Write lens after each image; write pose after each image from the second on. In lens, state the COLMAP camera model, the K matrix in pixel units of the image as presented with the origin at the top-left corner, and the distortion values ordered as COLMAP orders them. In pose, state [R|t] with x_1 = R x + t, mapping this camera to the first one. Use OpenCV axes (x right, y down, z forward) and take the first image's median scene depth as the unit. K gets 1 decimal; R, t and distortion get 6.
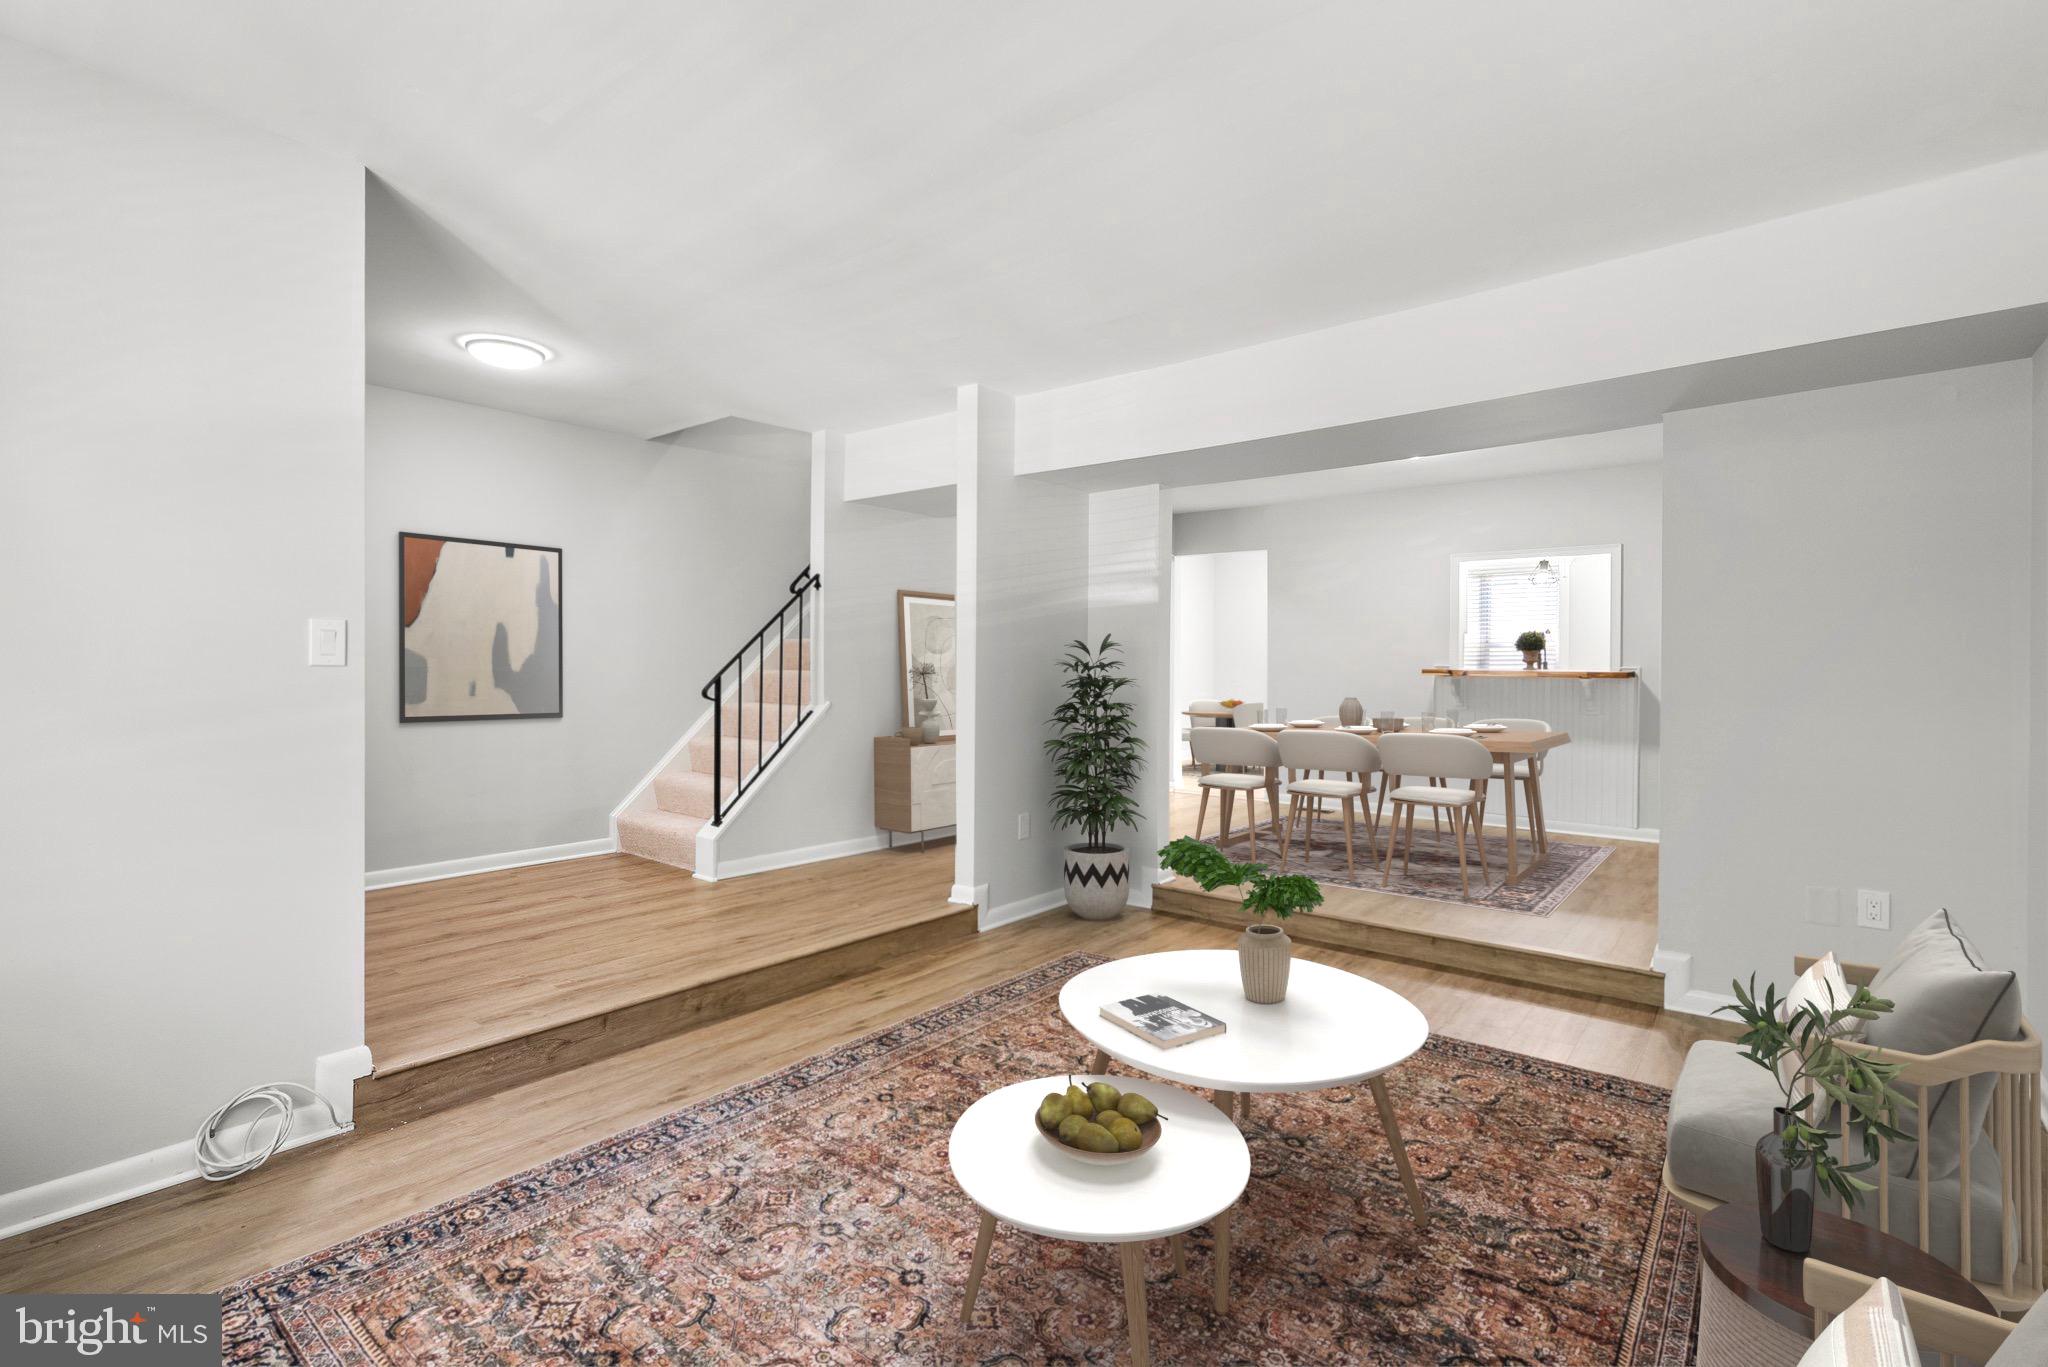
lens RADIAL K [[945.7, 0, 1028.4], [0, 945.7, 667.6], [0, 0, 1]] dist [-0.011753, 0.004923]
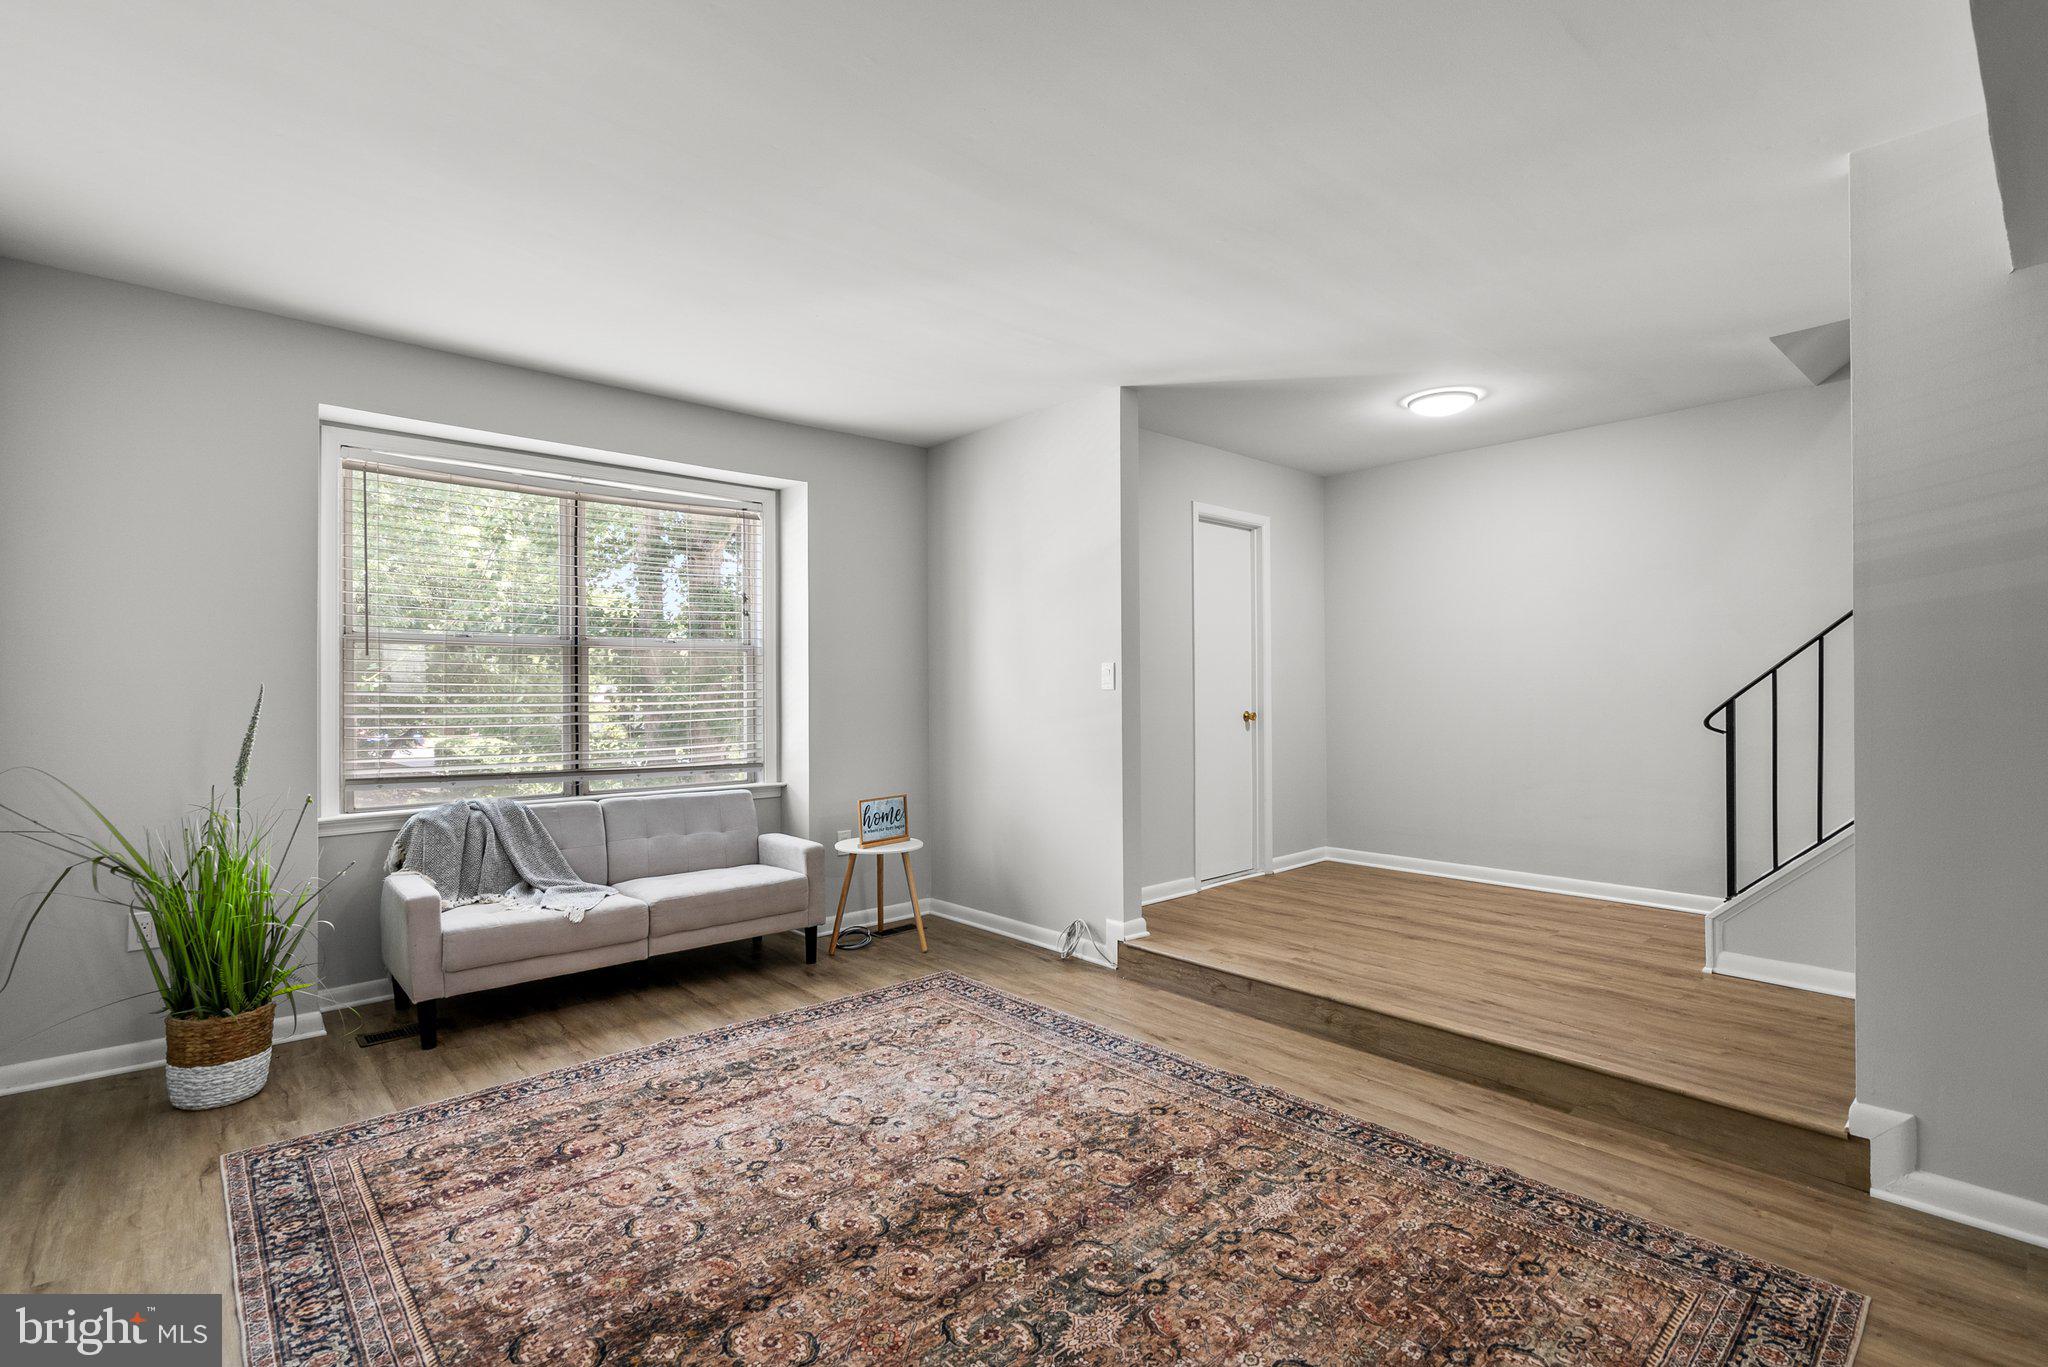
lens RADIAL K [[945.7, 0, 1035.4], [0, 945.7, 699.9], [0, 0, 1]] dist [-0.011753, 0.004923]
pose [[-0.166465, -0.003441, -0.986041, 0.800063], [0.000529, 0.999993, -0.003579, 0.018280], [0.986047, -0.001117, -0.166462, 0.960133]]
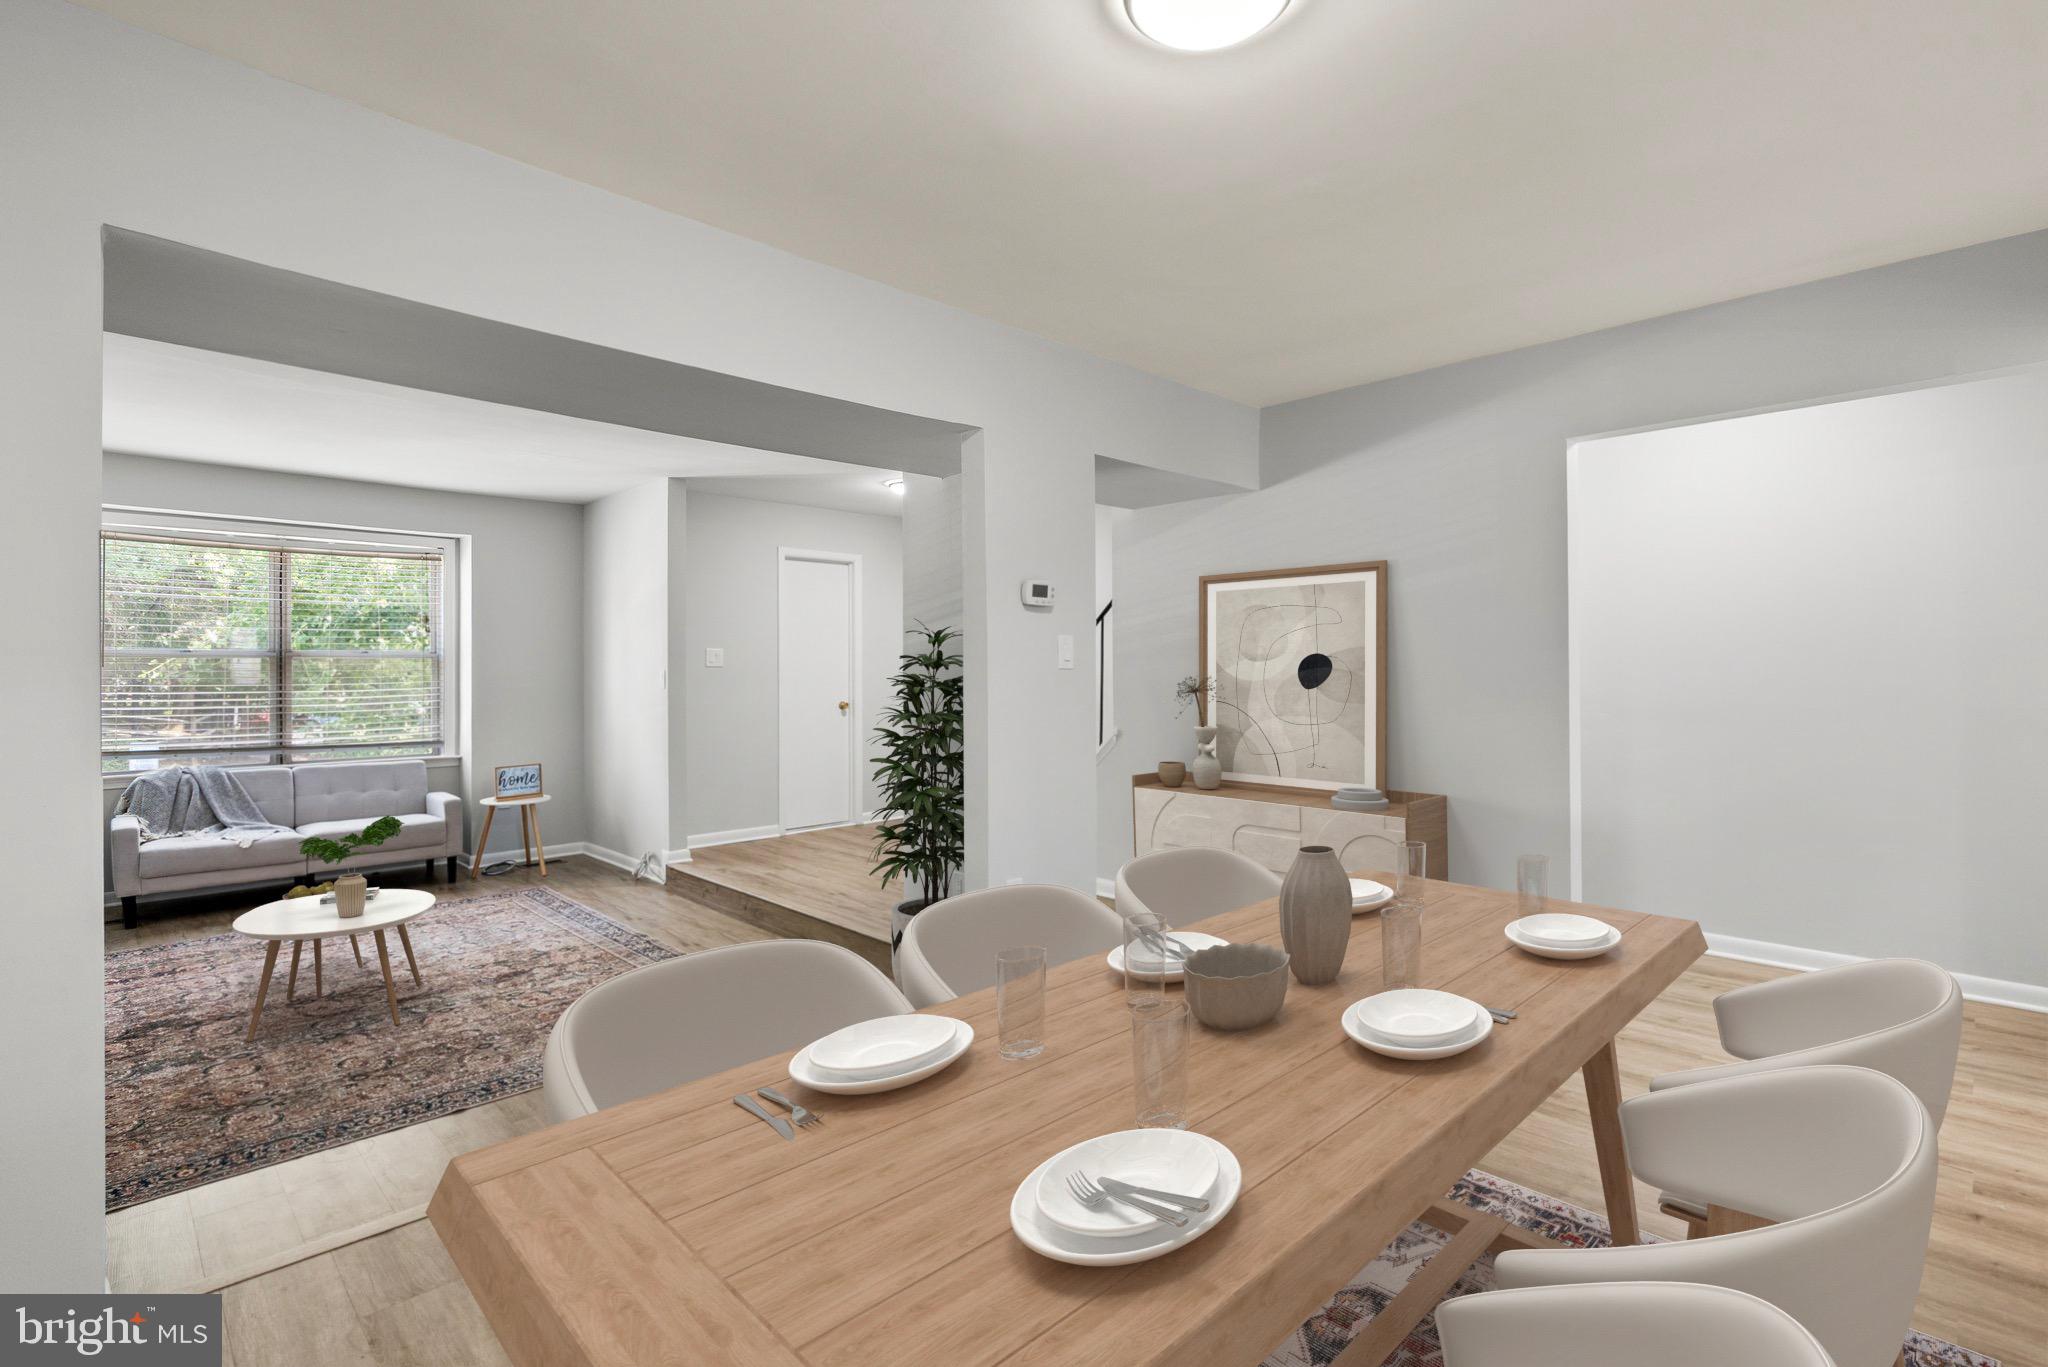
lens RADIAL K [[945.7, 0, 1020.6], [0, 945.7, 675.7], [0, 0, 1]] dist [-0.011753, 0.004923]
pose [[-0.121088, -0.009104, -0.992600, 1.298928], [0.000546, 0.999957, -0.009238, -0.011123], [0.992642, -0.001661, -0.121078, 1.848765]]
